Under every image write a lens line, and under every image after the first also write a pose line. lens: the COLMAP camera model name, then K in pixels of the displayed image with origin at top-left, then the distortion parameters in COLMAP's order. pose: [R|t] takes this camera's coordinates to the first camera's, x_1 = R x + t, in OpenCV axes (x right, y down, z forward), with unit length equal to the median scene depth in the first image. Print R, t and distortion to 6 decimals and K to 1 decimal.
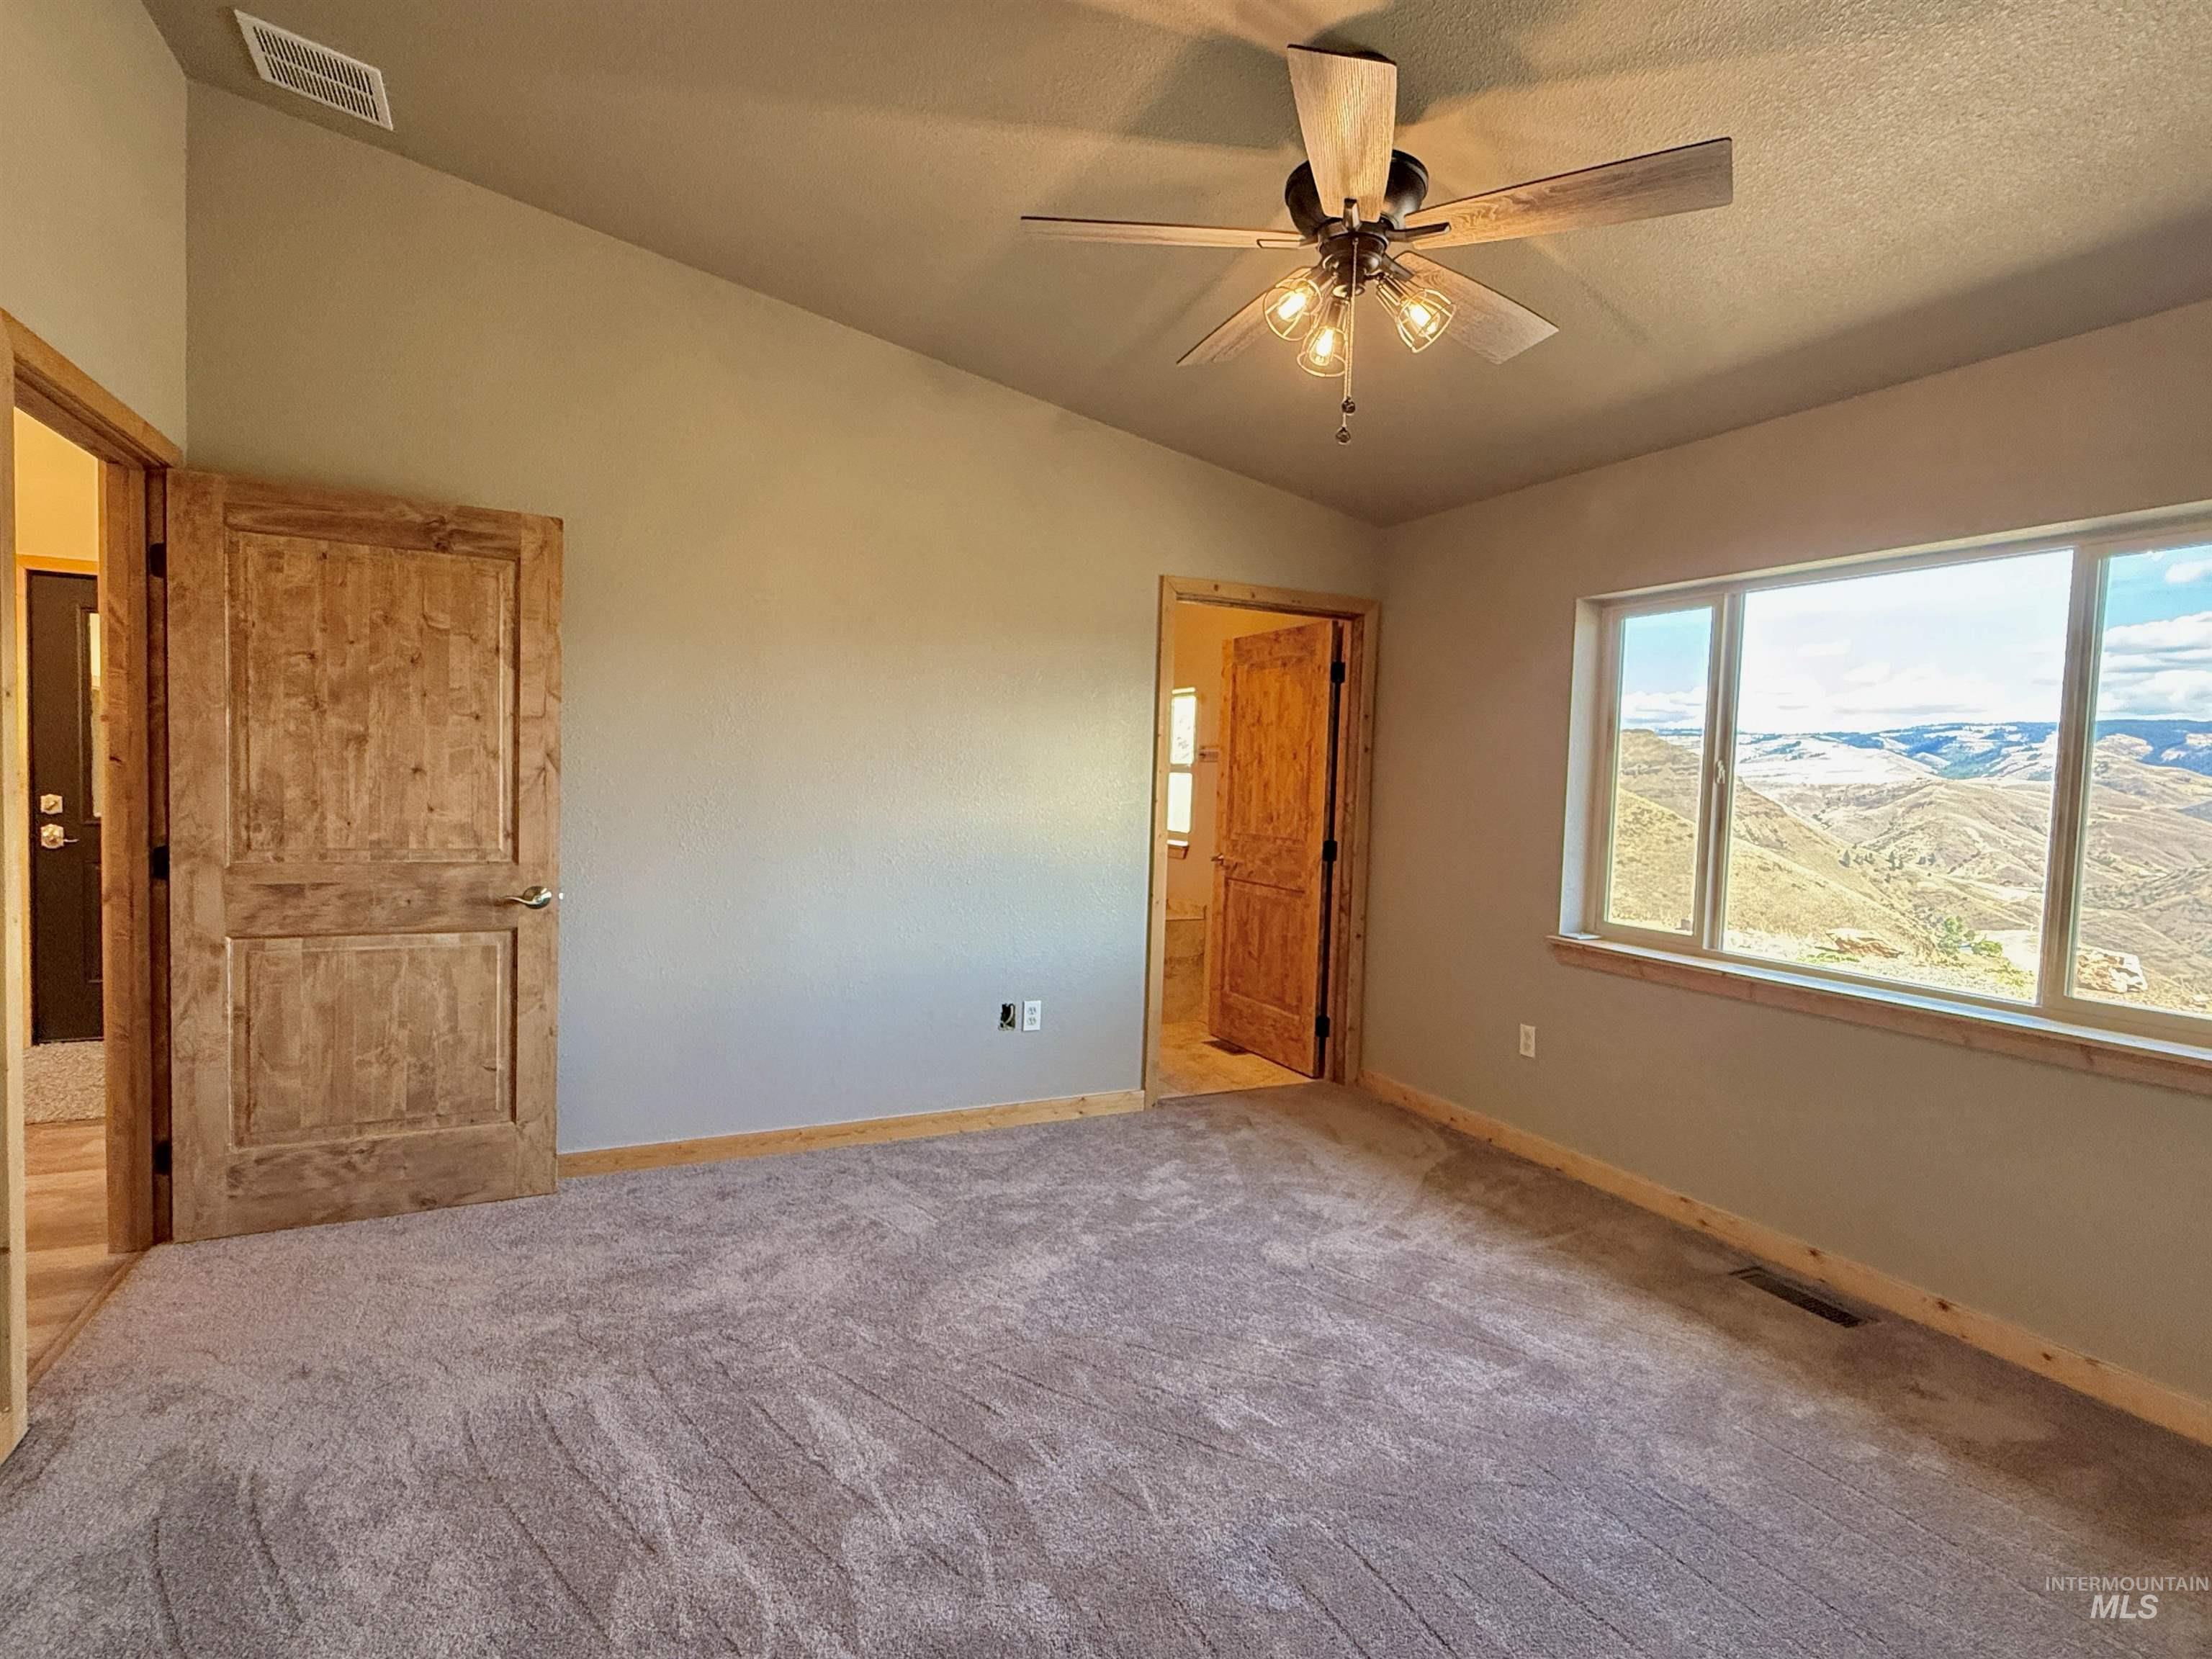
lens RADIAL K [[1102.7, 0, 1102.5], [0, 1102.7, 833.6], [0, 0, 1]] dist [0.000118, 0.000585]
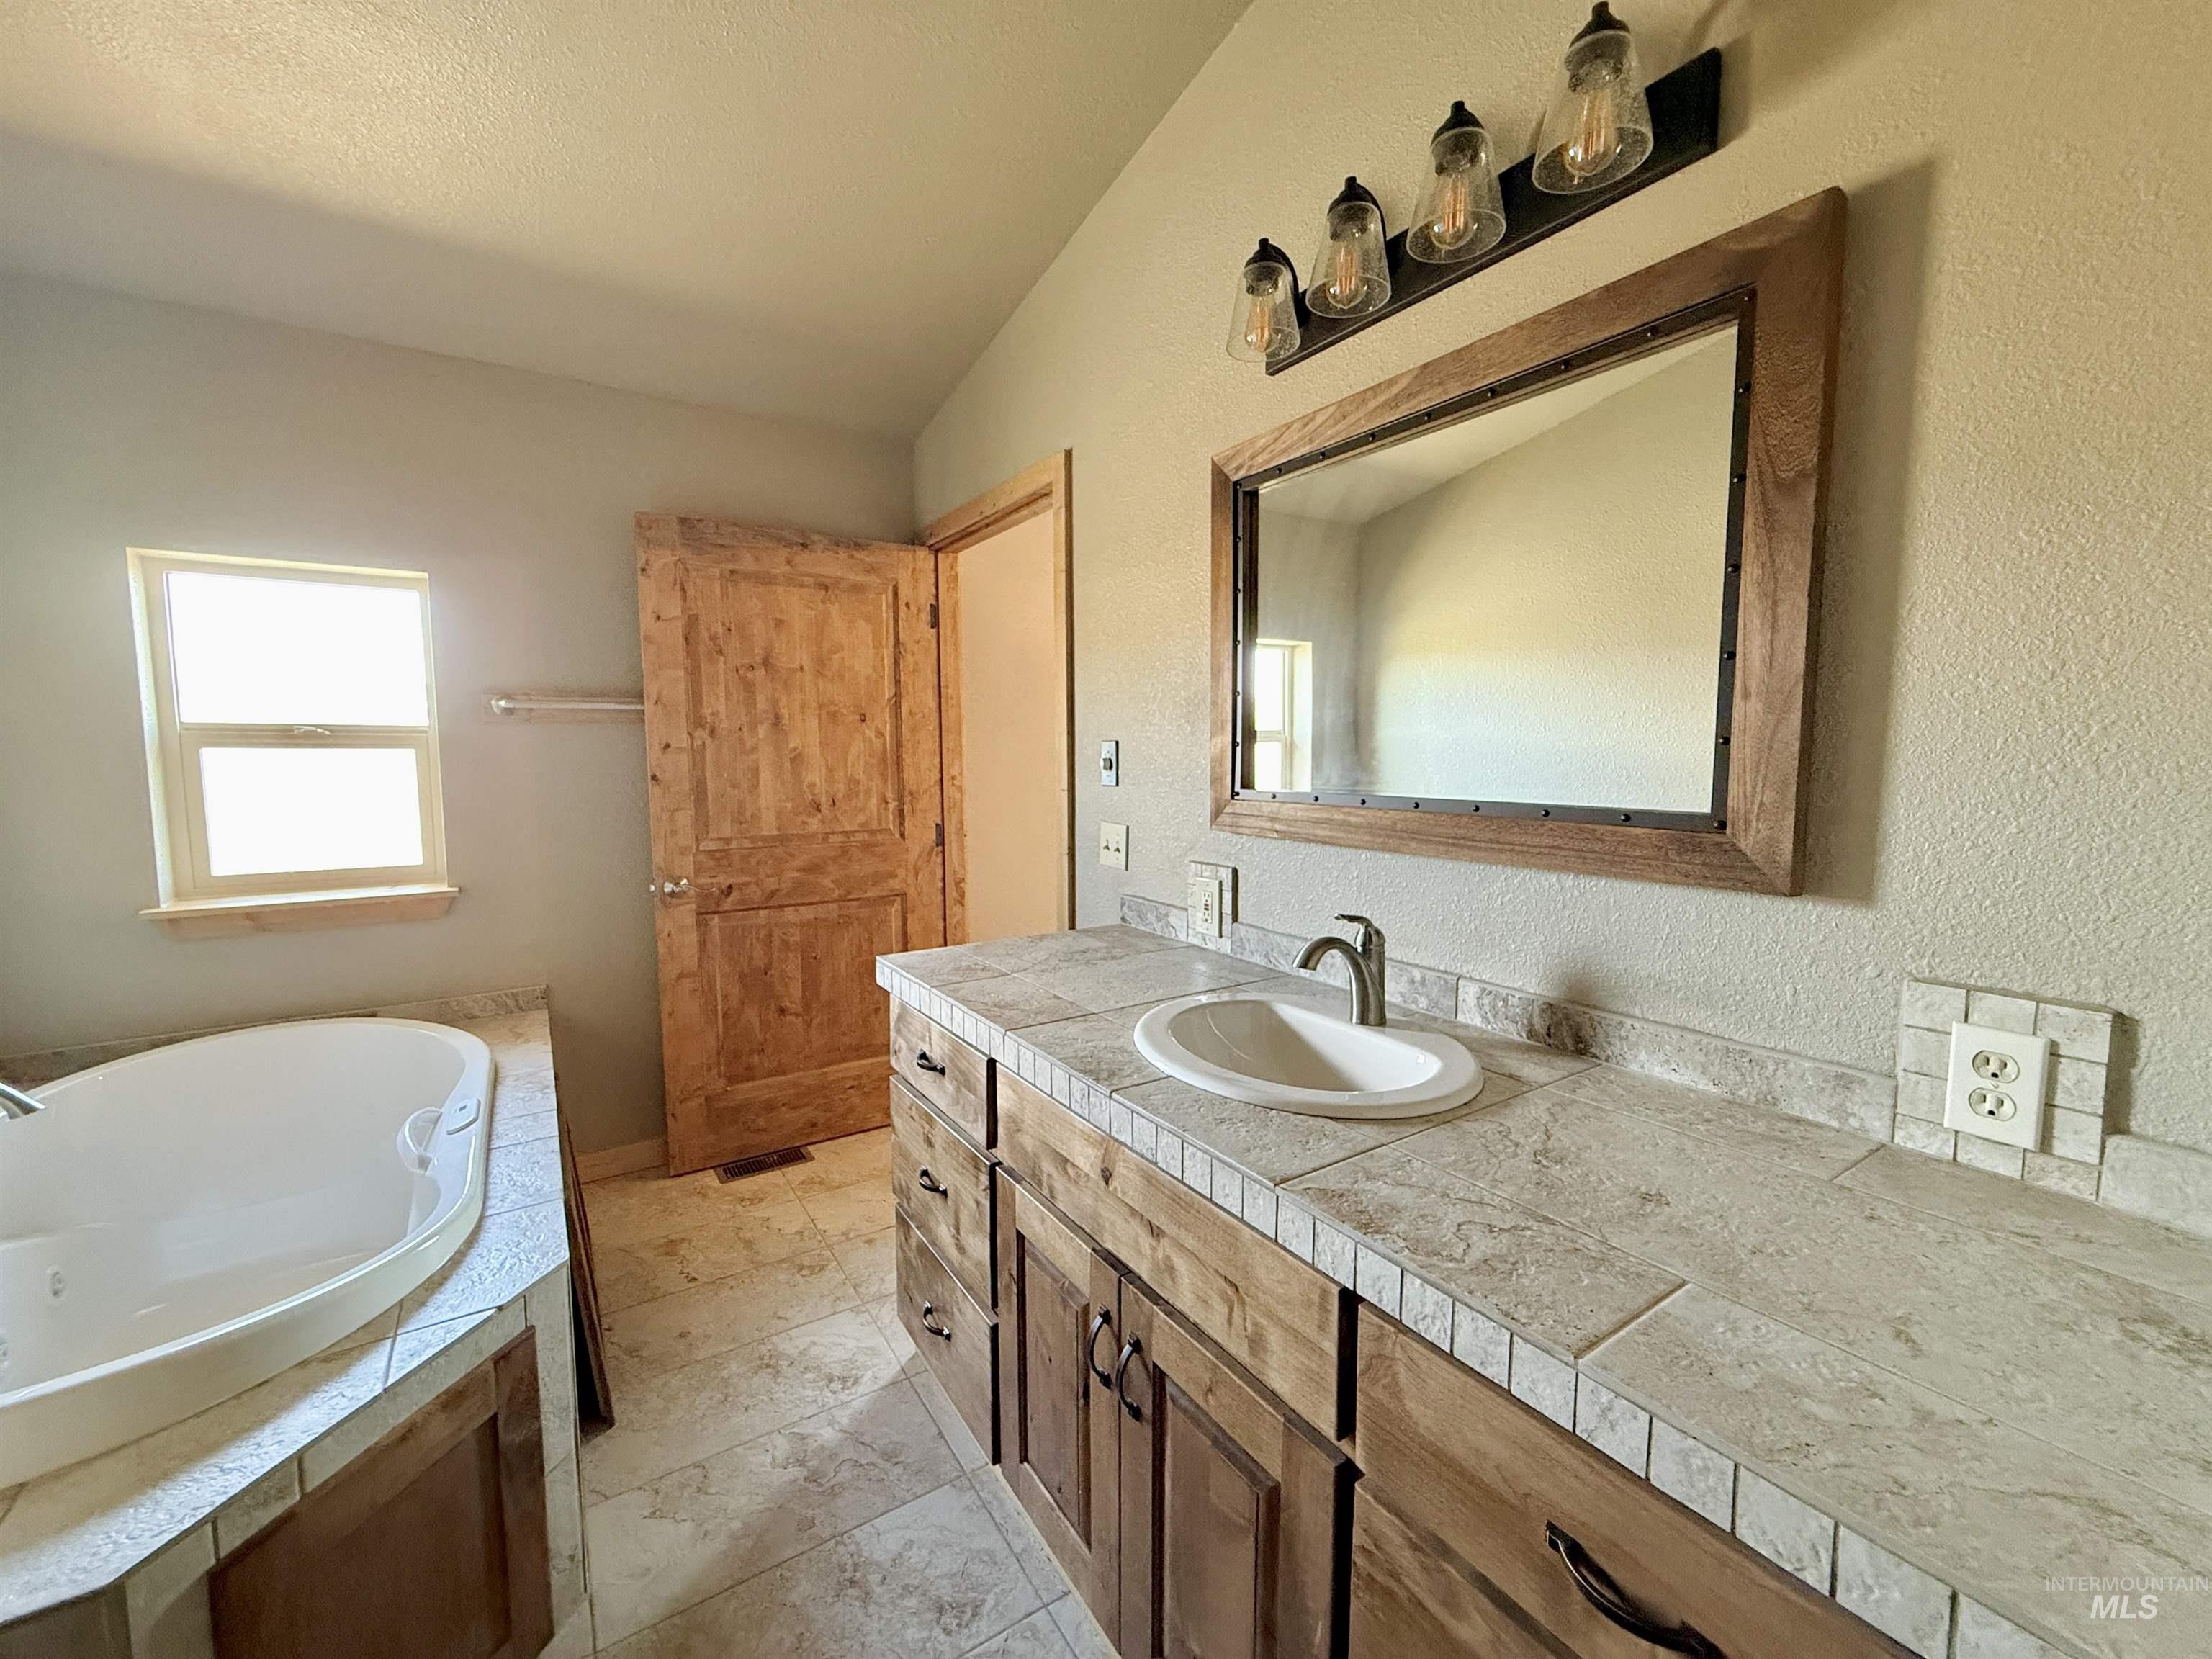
lens RADIAL K [[880.6, 0, 1093.4], [0, 880.6, 828.6], [0, 0, 1]] dist [0.001017, -0.000241]
pose [[-0.127132, -0.118290, 0.984807, -0.410105], [0.054905, 0.990502, 0.126062, -0.059434], [-0.990365, 0.070097, -0.119430, 0.871364]]
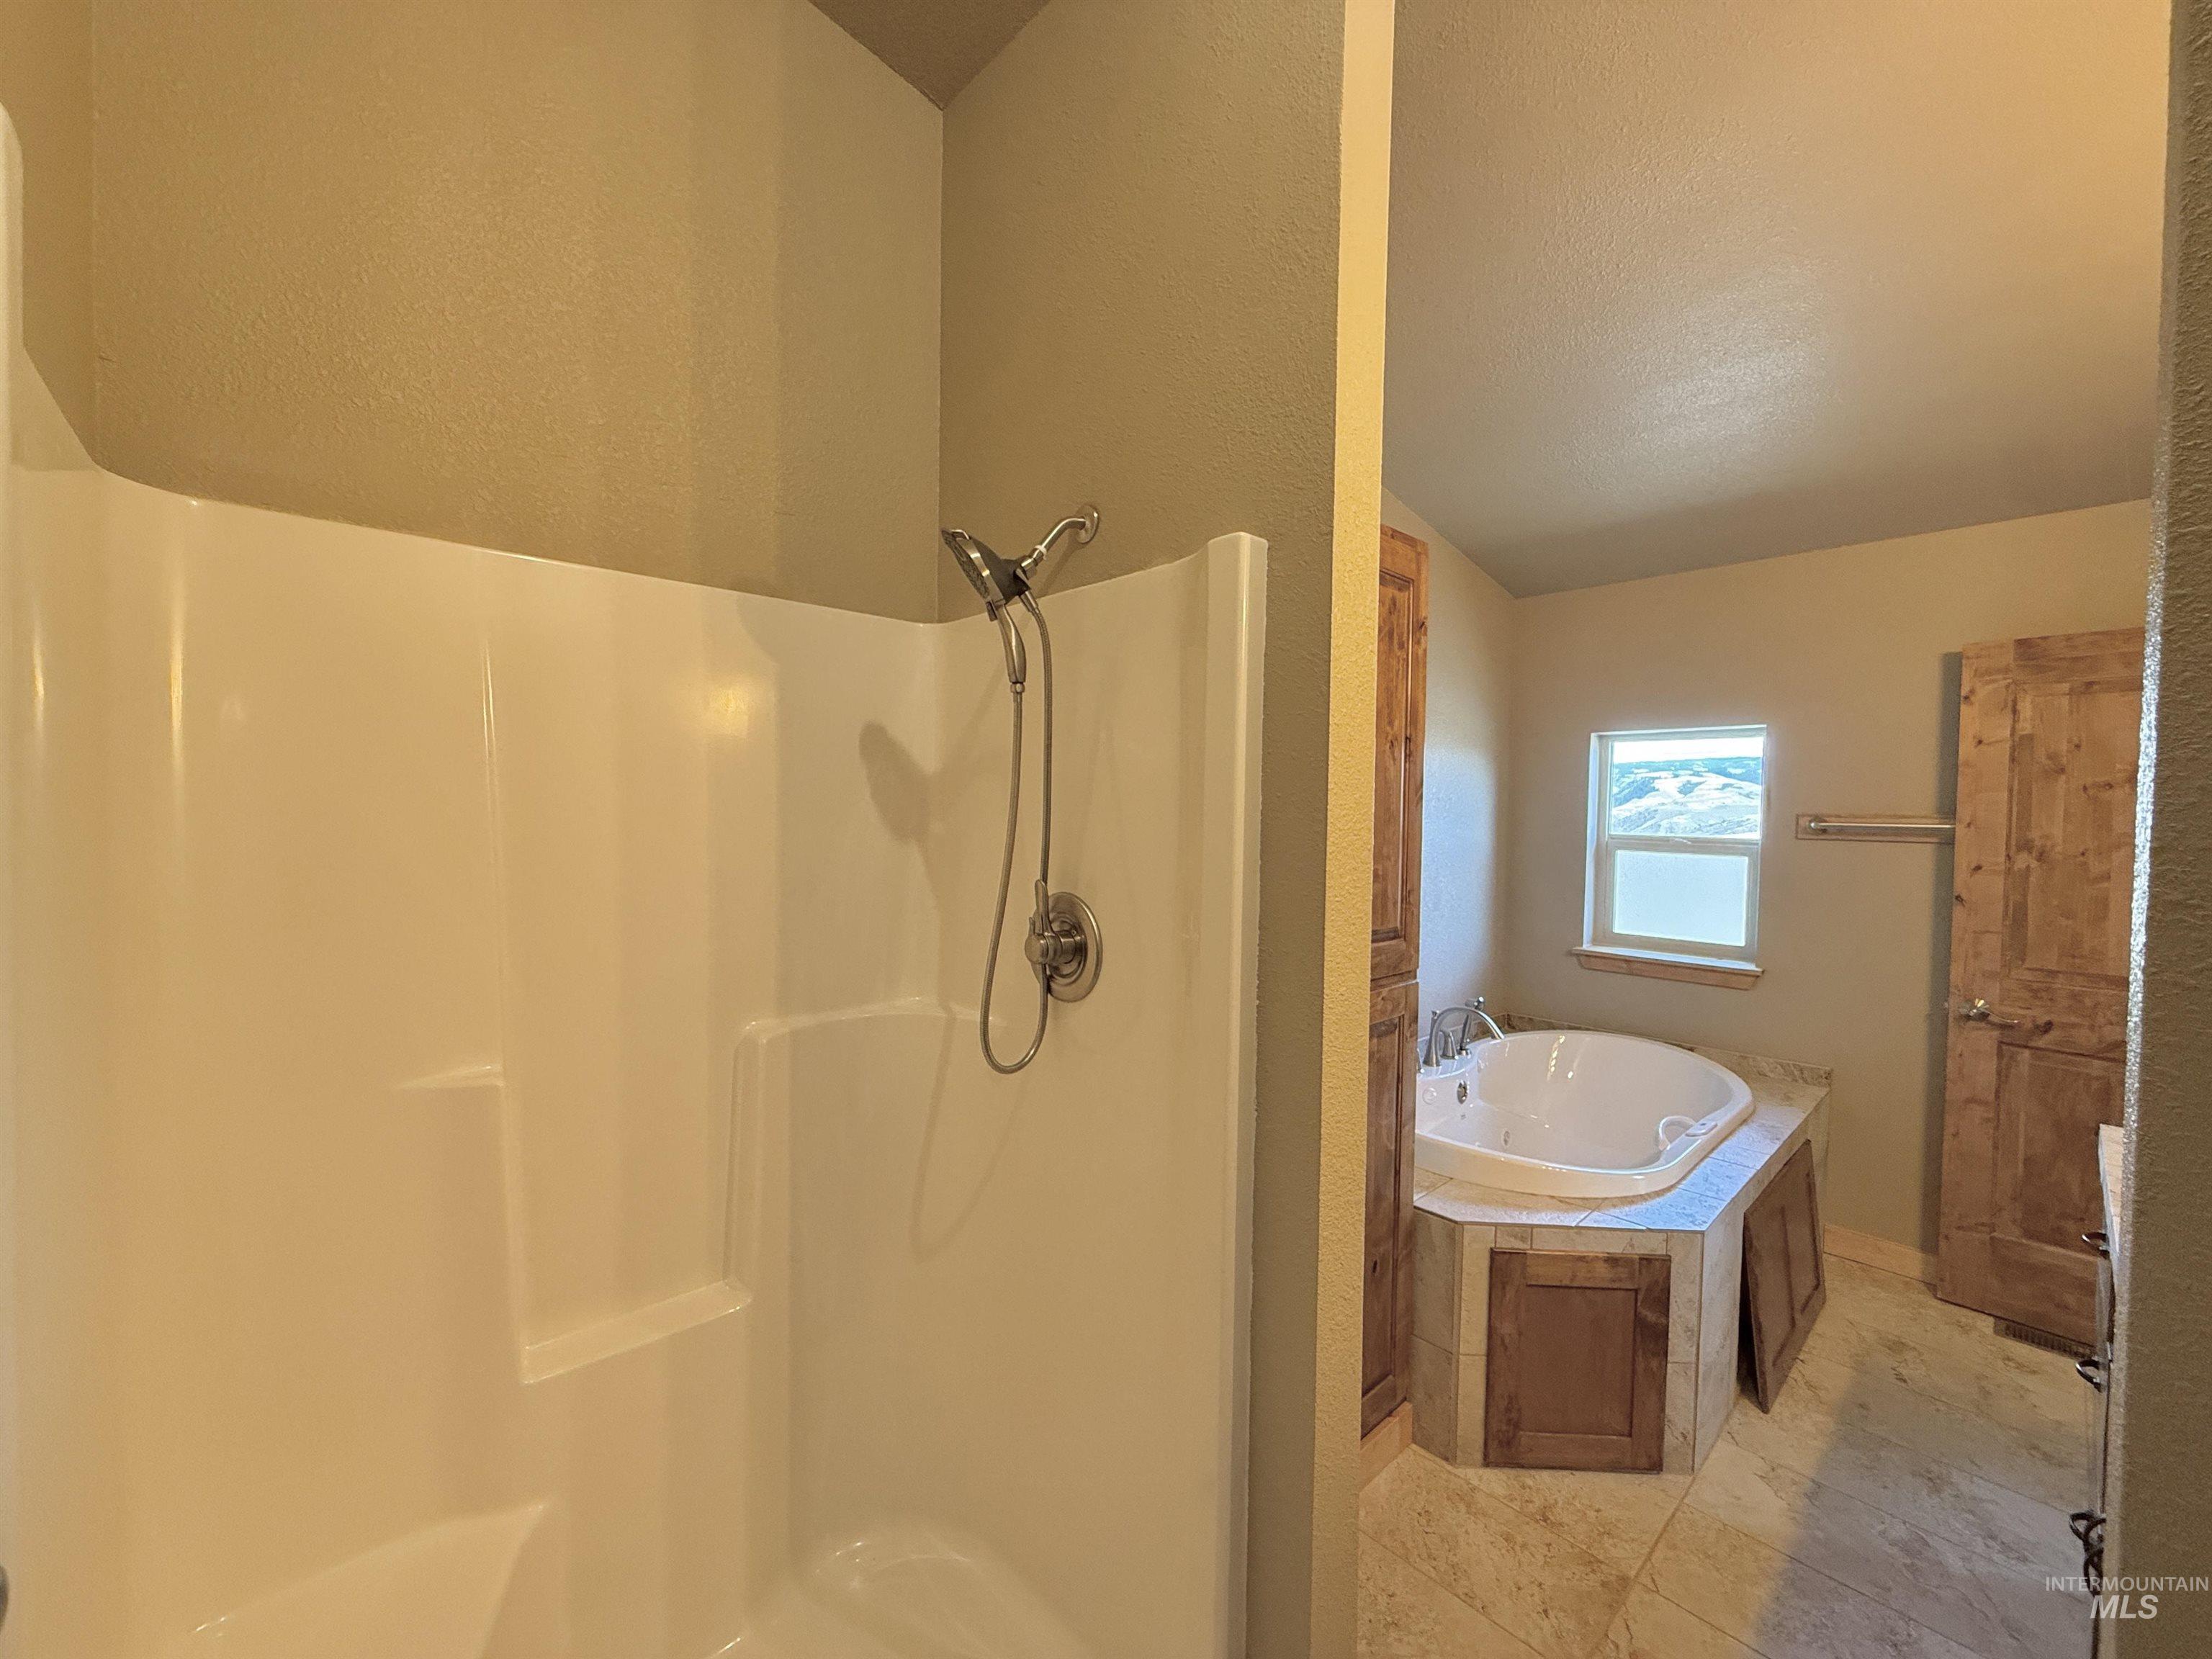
lens RADIAL K [[880.6, 0, 1100.1], [0, 880.6, 833.3], [0, 0, 1]] dist [0.001017, -0.000241]
pose [[0.957951, -0.021970, 0.286088, -0.502813], [0.027906, 0.999471, -0.016688, -0.081256], [-0.285570, 0.023970, 0.958058, 0.710309]]
